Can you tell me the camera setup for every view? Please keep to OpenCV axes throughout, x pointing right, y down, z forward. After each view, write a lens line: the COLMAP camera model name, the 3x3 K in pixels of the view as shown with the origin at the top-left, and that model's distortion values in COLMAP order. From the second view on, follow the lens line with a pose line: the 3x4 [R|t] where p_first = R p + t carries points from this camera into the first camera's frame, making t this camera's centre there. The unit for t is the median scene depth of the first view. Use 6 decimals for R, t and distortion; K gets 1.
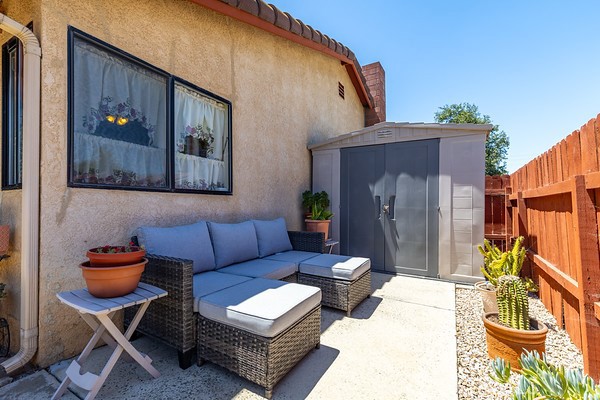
lens RADIAL K [[269.9, 0, 300.1], [0, 269.9, 201.3], [0, 0, 1]] dist [0.001890, -0.000153]
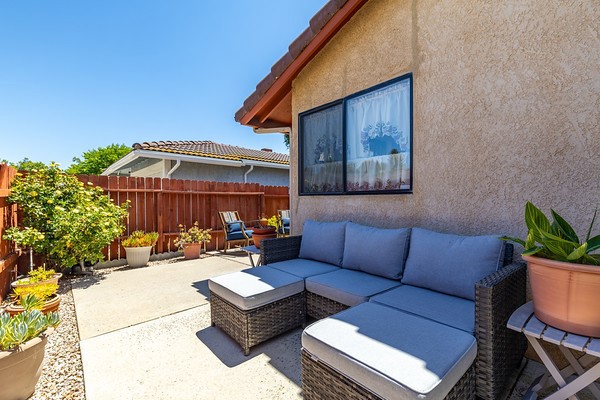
lens RADIAL K [[269.9, 0, 302.7], [0, 269.9, 201.5], [0, 0, 1]] dist [0.001890, -0.000153]
pose [[-0.325348, 0.012024, -0.945518, 0.673683], [0.023114, 0.999721, 0.004760, -0.012710], [0.945312, -0.020306, -0.325535, 1.111163]]
